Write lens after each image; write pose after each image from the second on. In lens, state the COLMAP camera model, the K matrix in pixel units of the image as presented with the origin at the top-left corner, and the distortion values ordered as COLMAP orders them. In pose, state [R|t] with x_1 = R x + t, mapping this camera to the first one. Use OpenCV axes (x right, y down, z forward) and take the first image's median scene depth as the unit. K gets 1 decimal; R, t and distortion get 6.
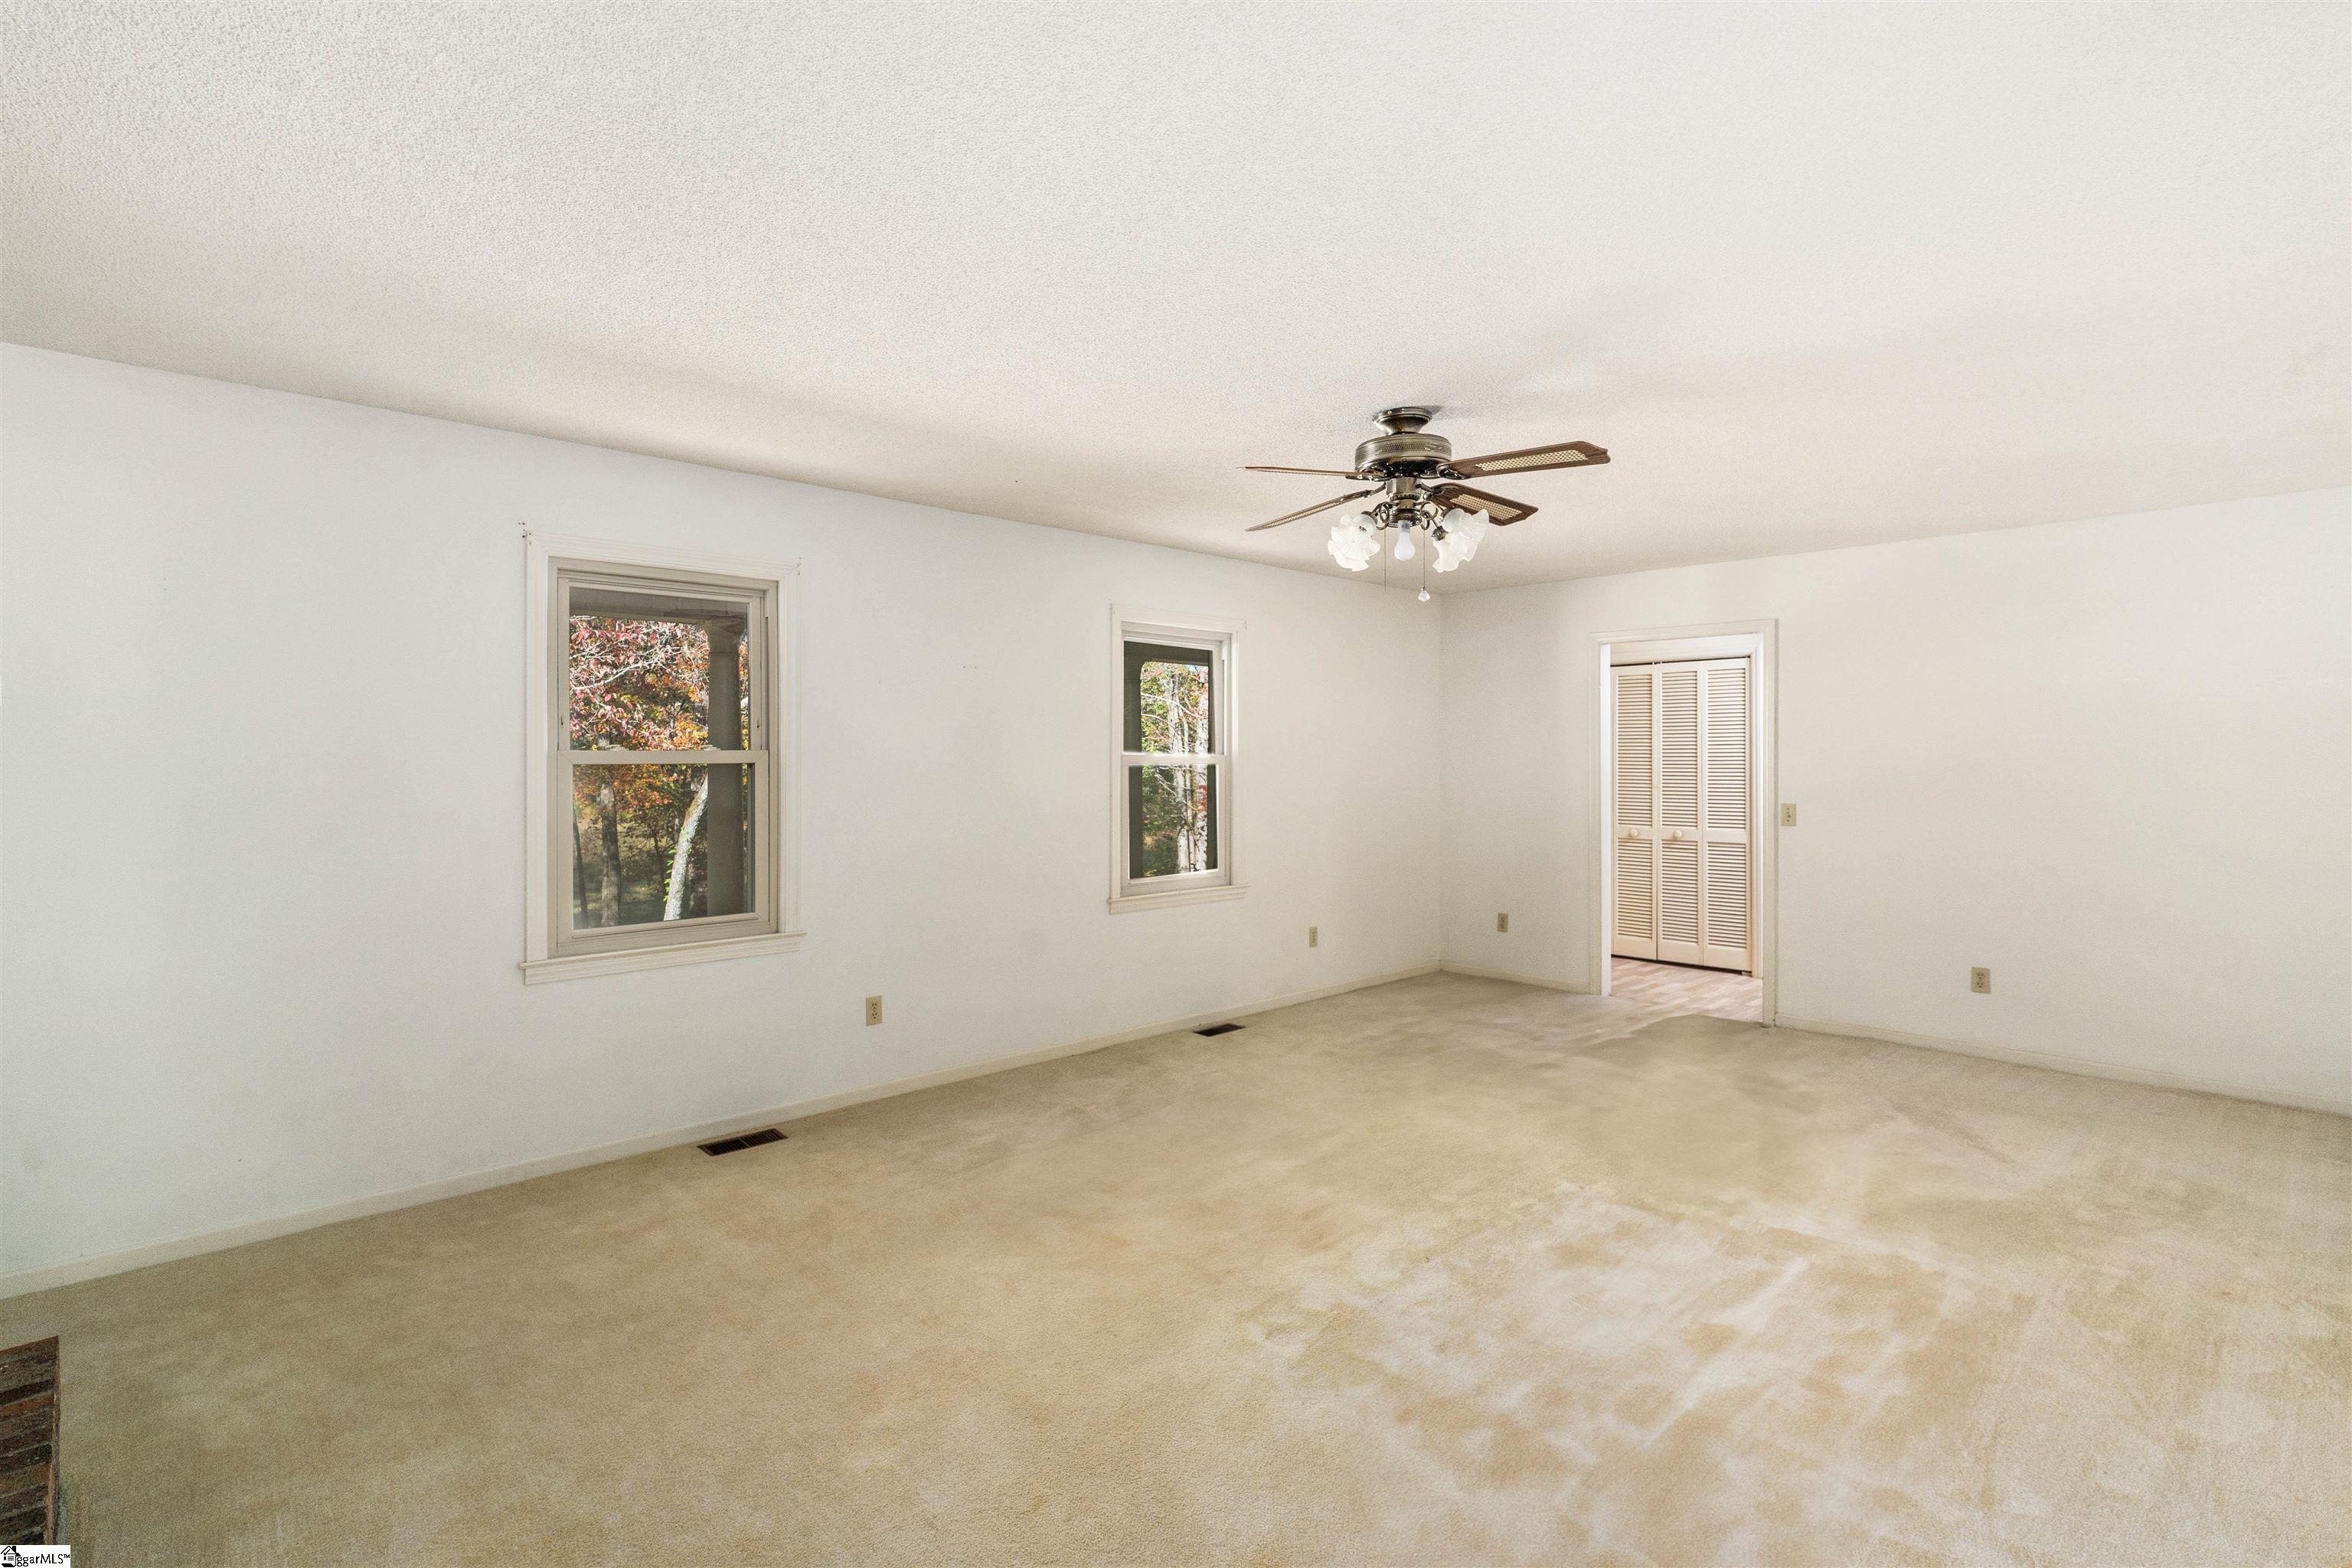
lens RADIAL K [[1146.7, 0, 1127.3], [0, 1146.7, 742.4], [0, 0, 1]] dist [0.000968, -0.000042]
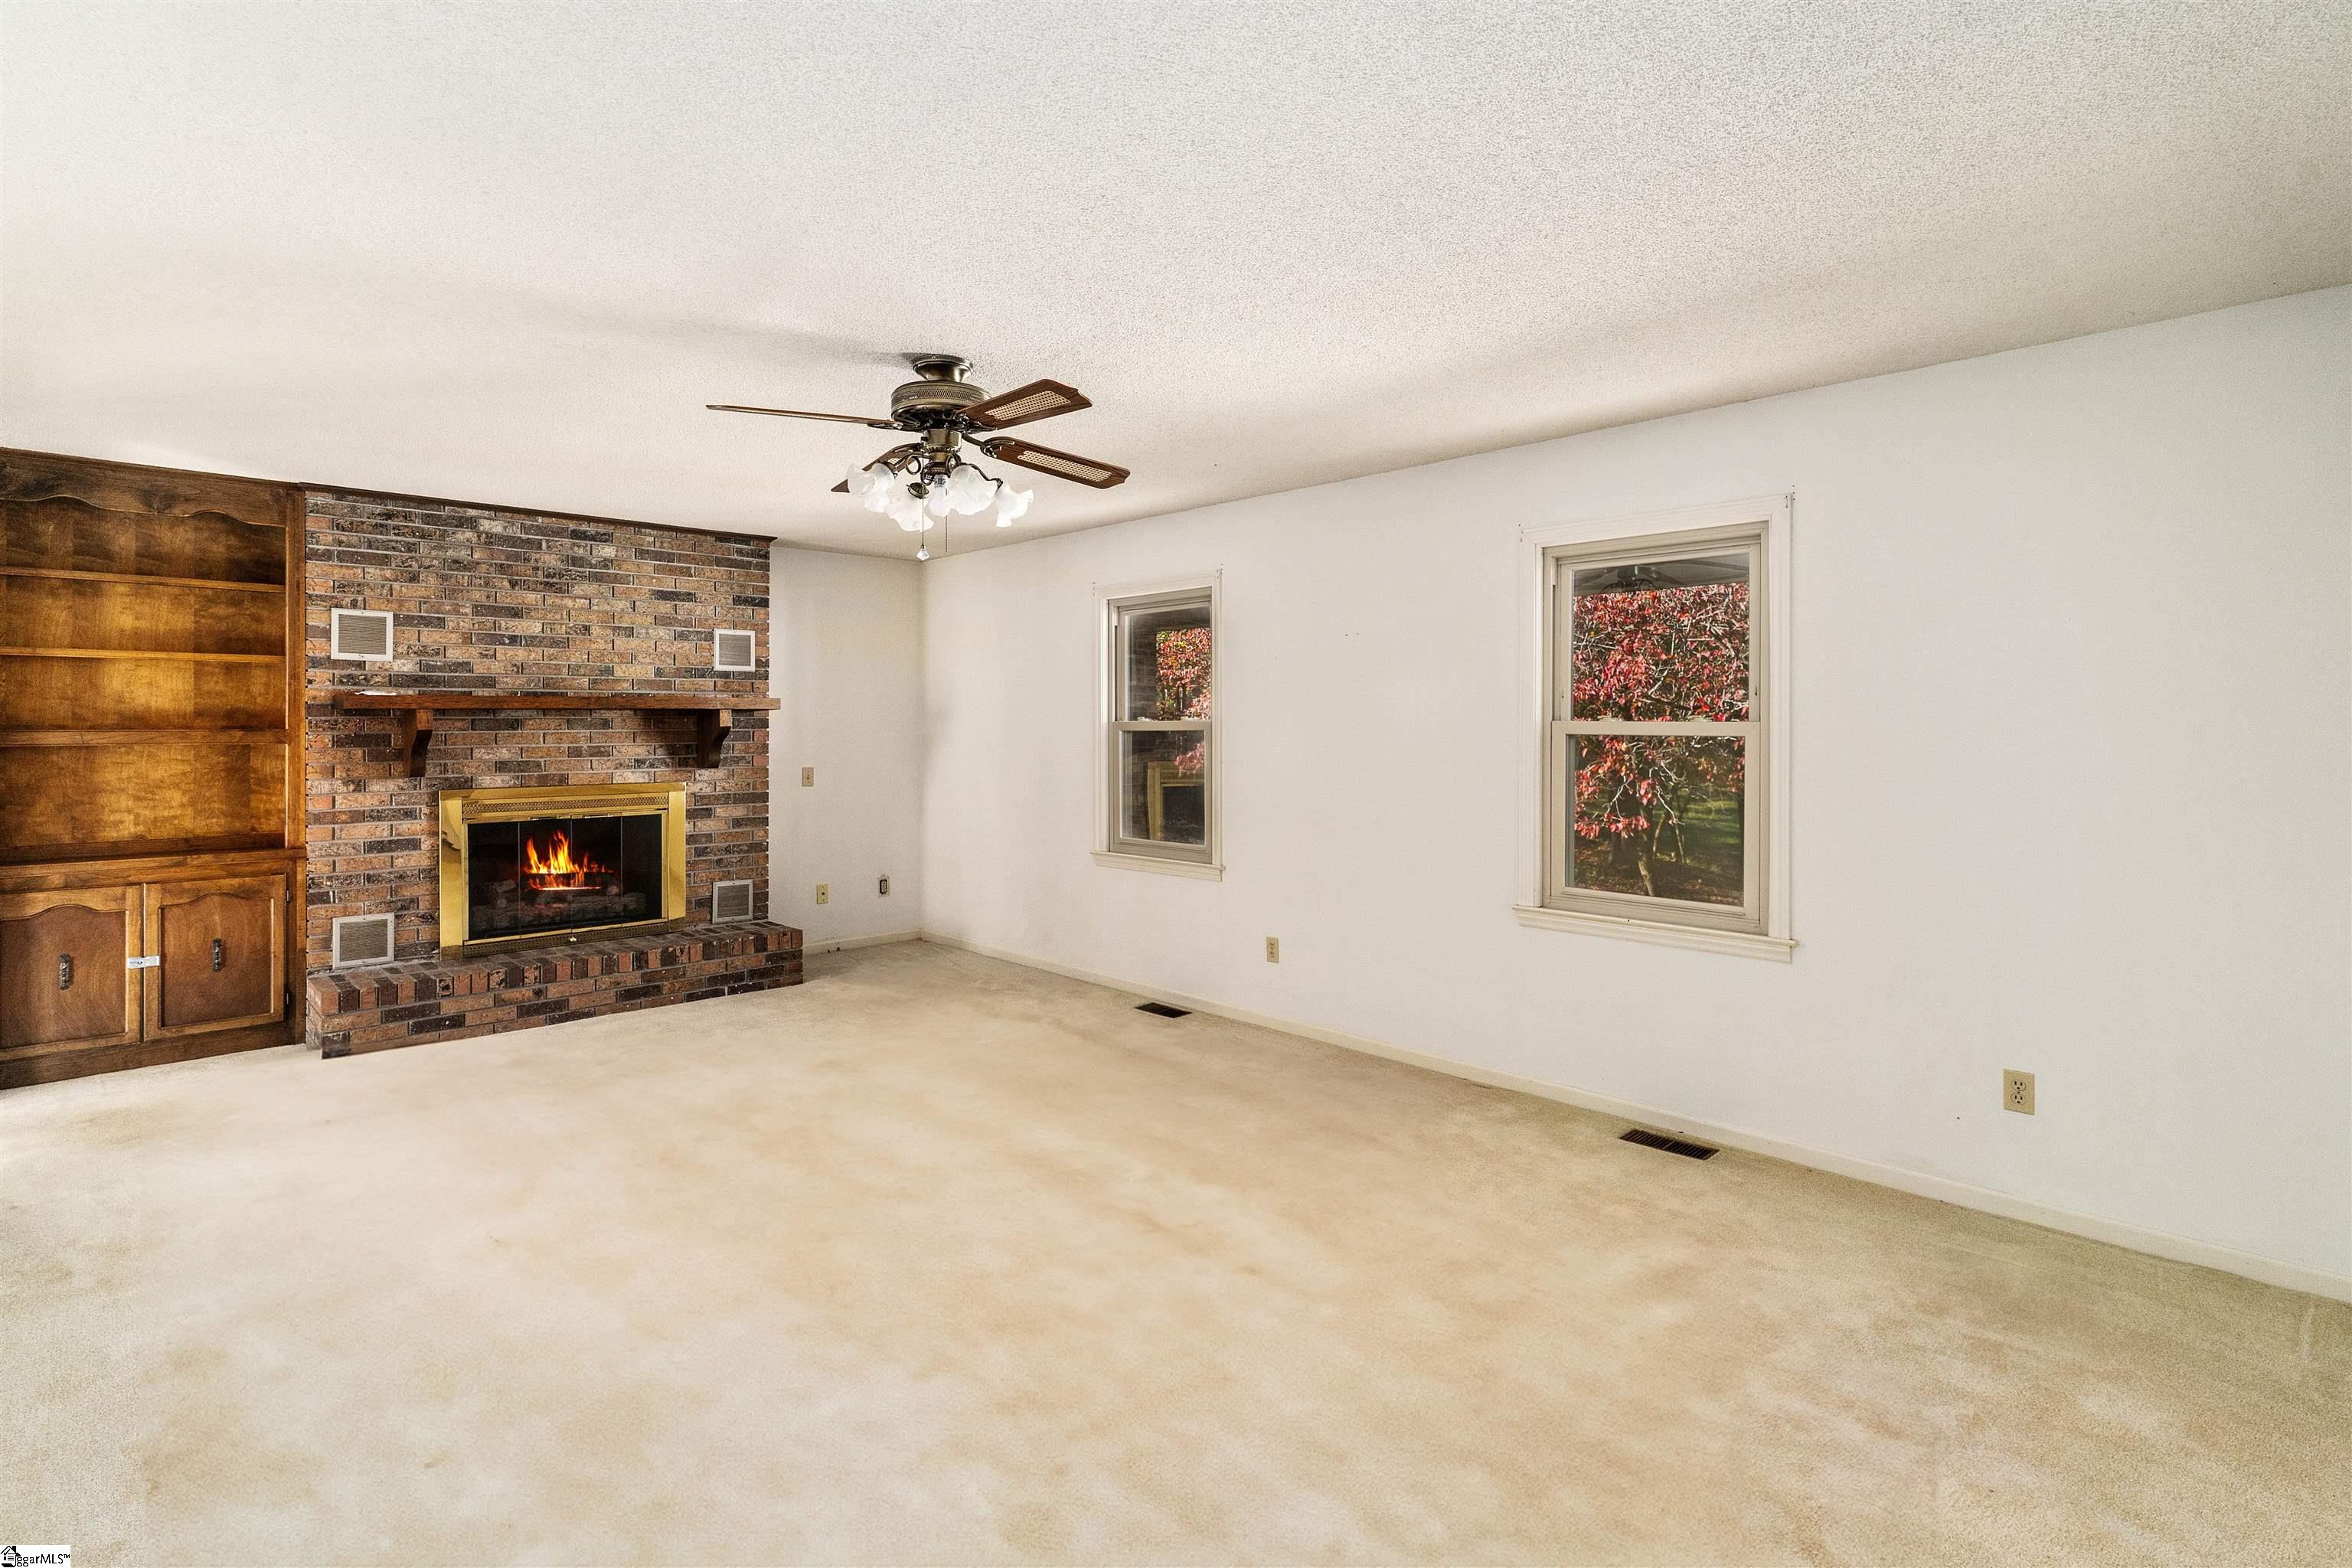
lens RADIAL K [[1146.7, 0, 1127.3], [0, 1146.7, 742.4], [0, 0, 1]] dist [0.000968, -0.000042]
pose [[0.012249, 0.004963, -0.999913, 0.718119], [0.009362, 0.999943, 0.005078, 0.016725], [0.999881, -0.009424, 0.012202, 0.674208]]
